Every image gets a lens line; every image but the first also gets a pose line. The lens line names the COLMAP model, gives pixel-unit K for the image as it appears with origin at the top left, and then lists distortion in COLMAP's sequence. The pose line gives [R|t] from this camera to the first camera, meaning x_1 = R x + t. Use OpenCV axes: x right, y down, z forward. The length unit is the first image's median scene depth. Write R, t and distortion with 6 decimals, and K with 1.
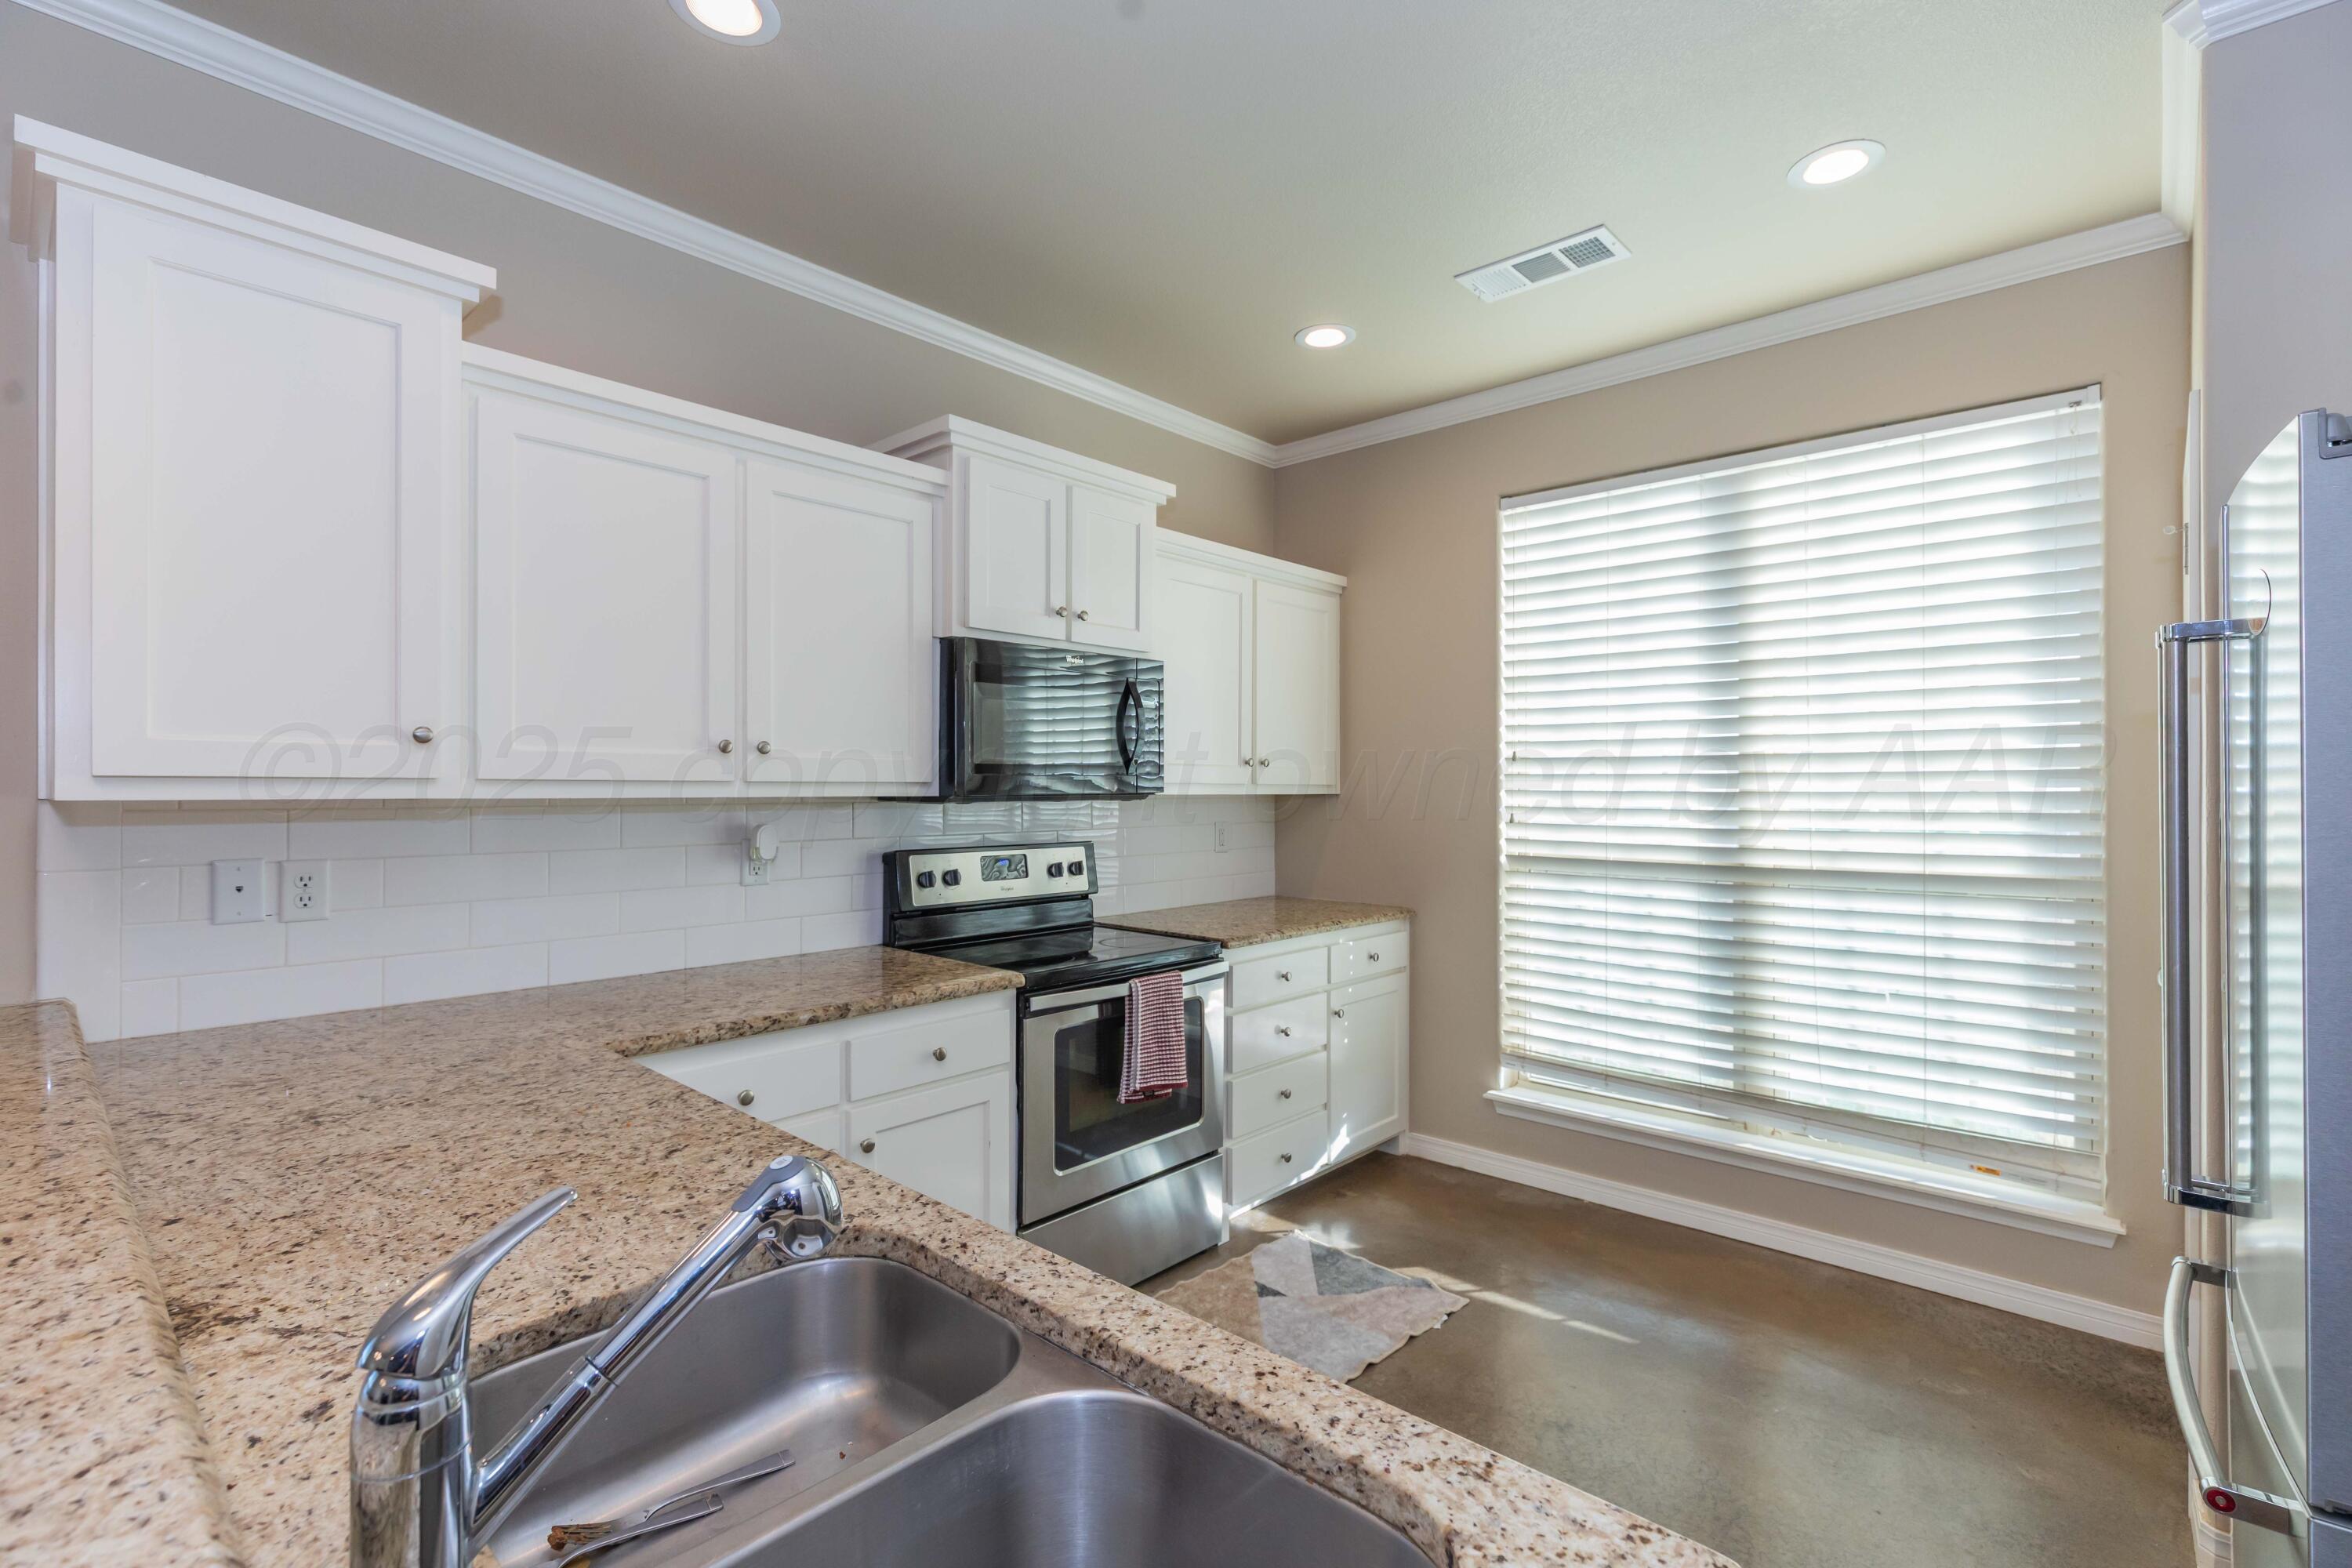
lens RADIAL K [[1033.5, 0, 1196.0], [0, 1033.5, 780.6], [0, 0, 1]] dist [0.009576, 0.000091]
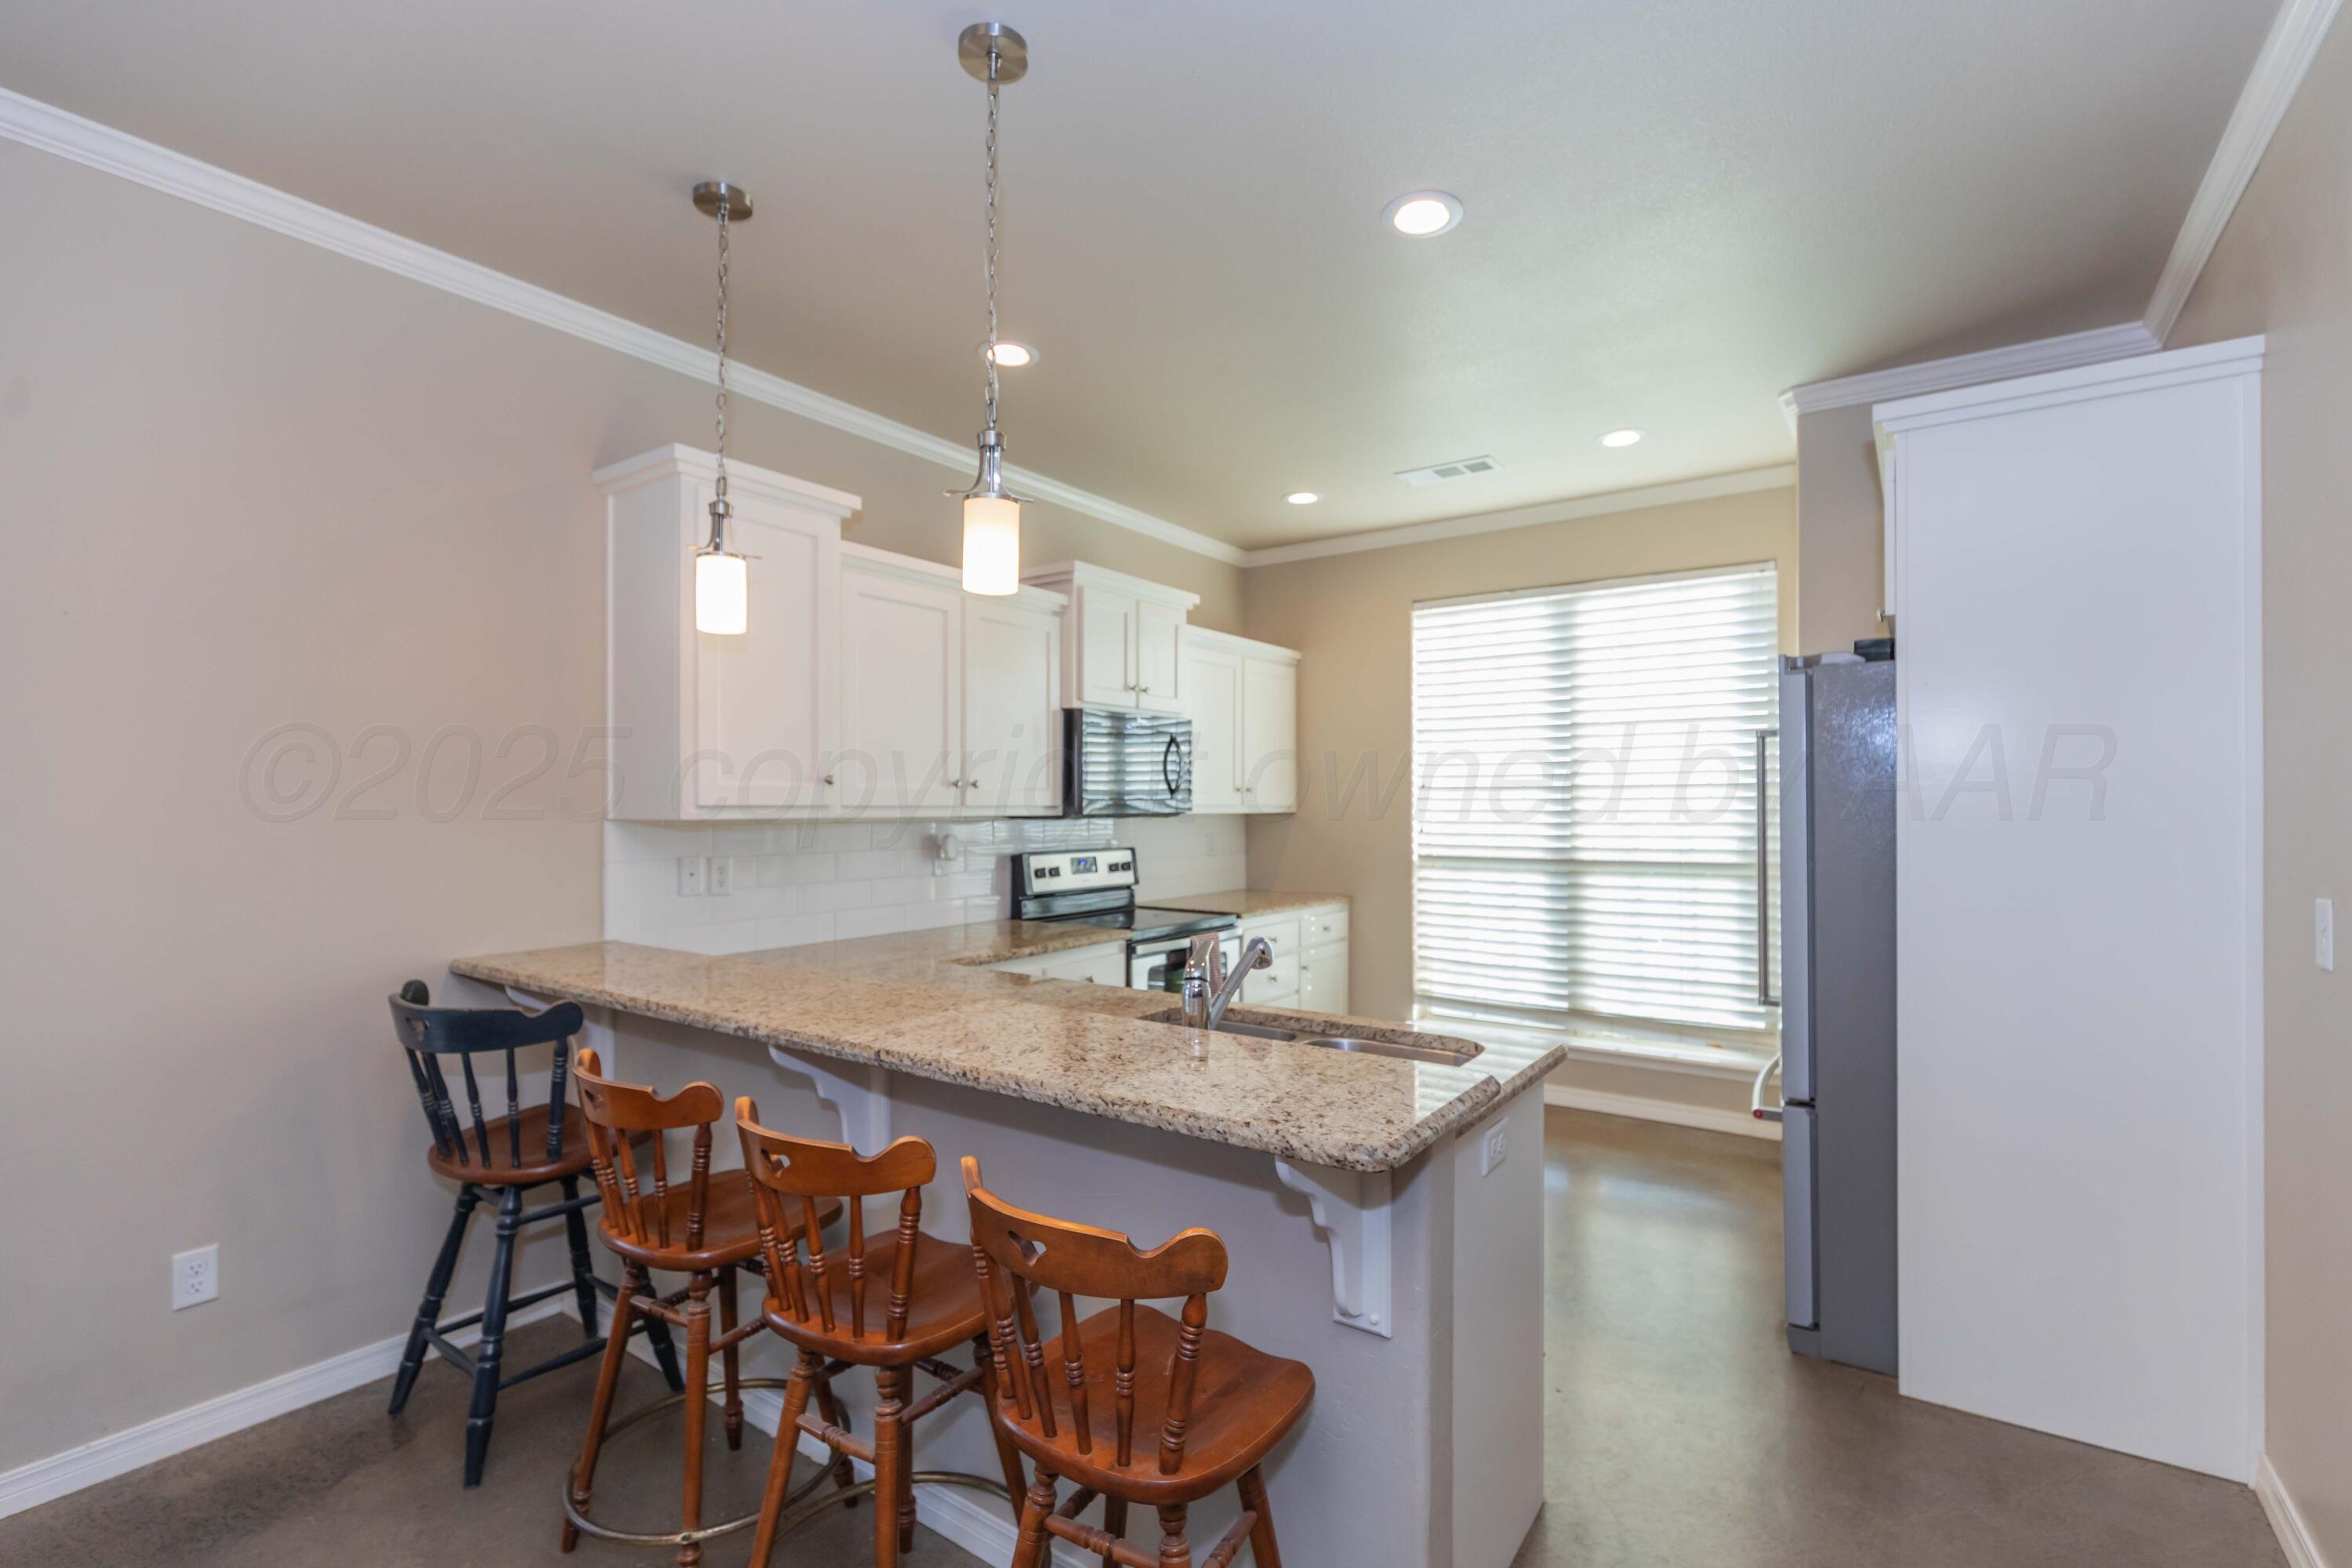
lens RADIAL K [[997.6, 0, 1228.4], [0, 997.6, 799.6], [0, 0, 1]] dist [0.000548, 0.000092]
pose [[0.989279, -0.001954, 0.146026, -0.183567], [0.001870, 0.999998, 0.000715, -0.006209], [-0.146027, -0.000434, 0.989281, -0.368747]]
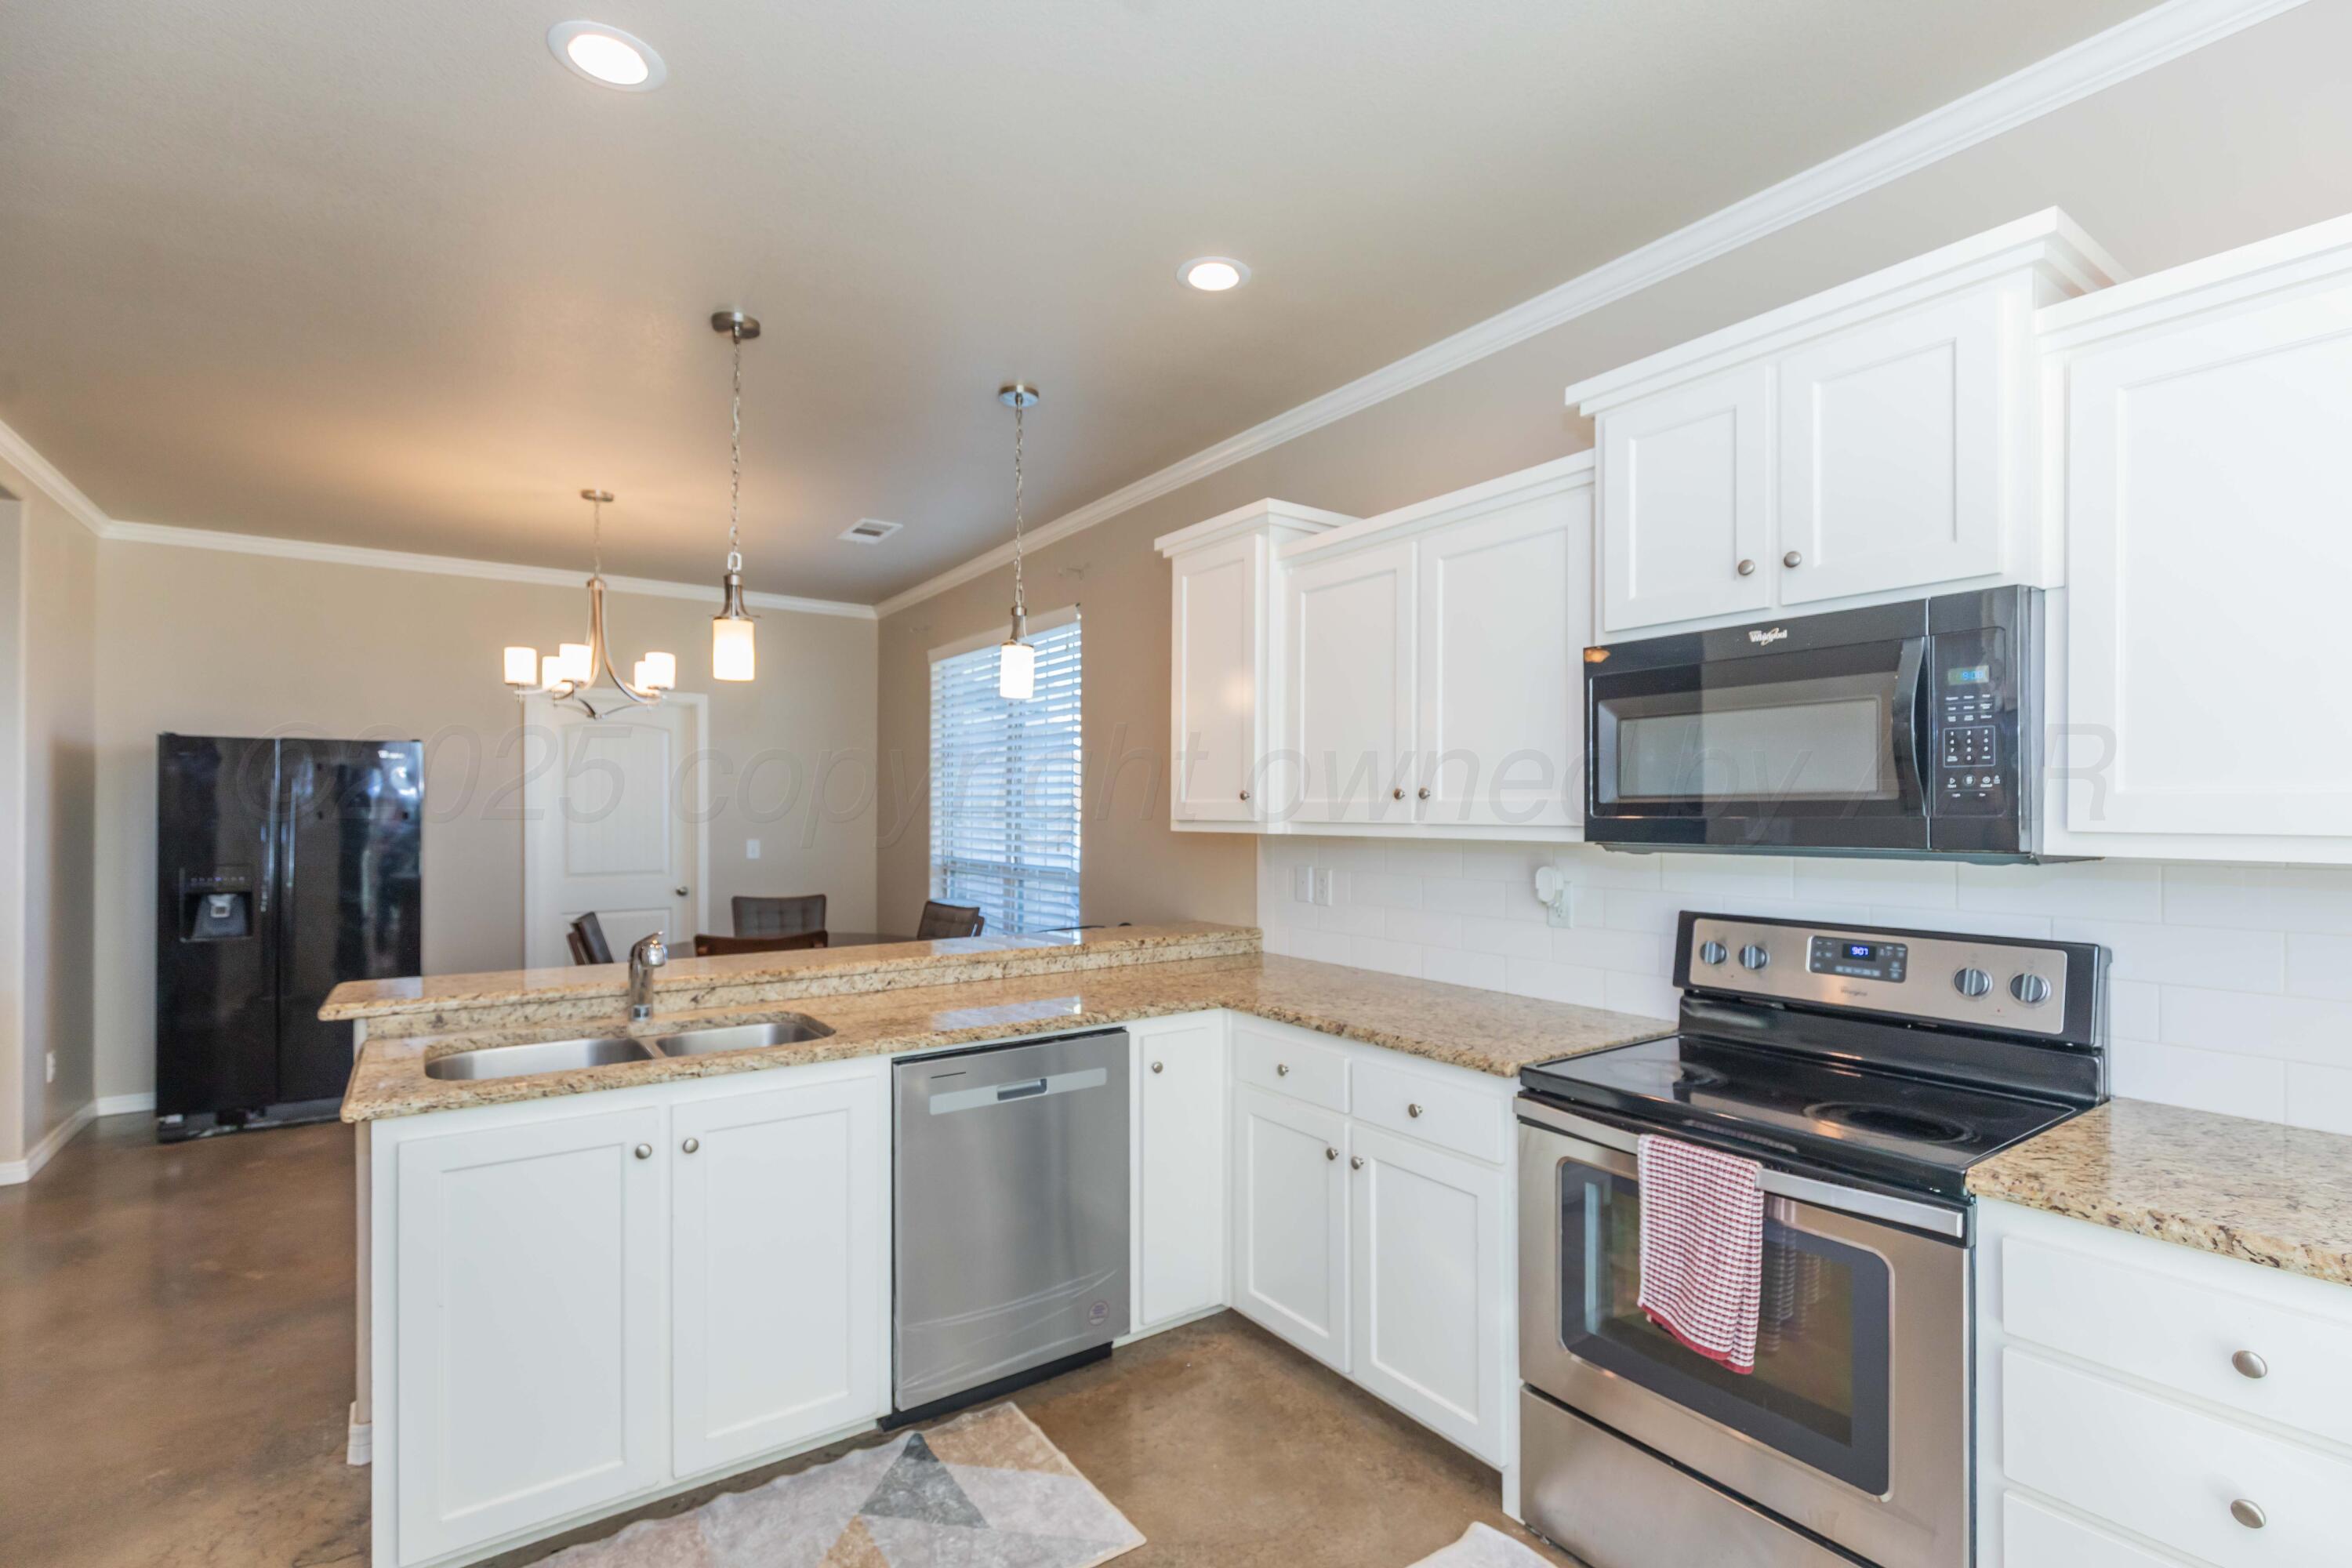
lens RADIAL K [[1070.0, 0, 1176.0], [0, 1070.0, 784.0], [0, 0, 1]] dist [0.009262, -0.000003]
pose [[-0.223741, -0.022007, -0.974400, 0.547931], [0.005439, 0.999701, -0.023827, -0.010906], [0.974633, -0.010631, -0.223555, 0.714520]]
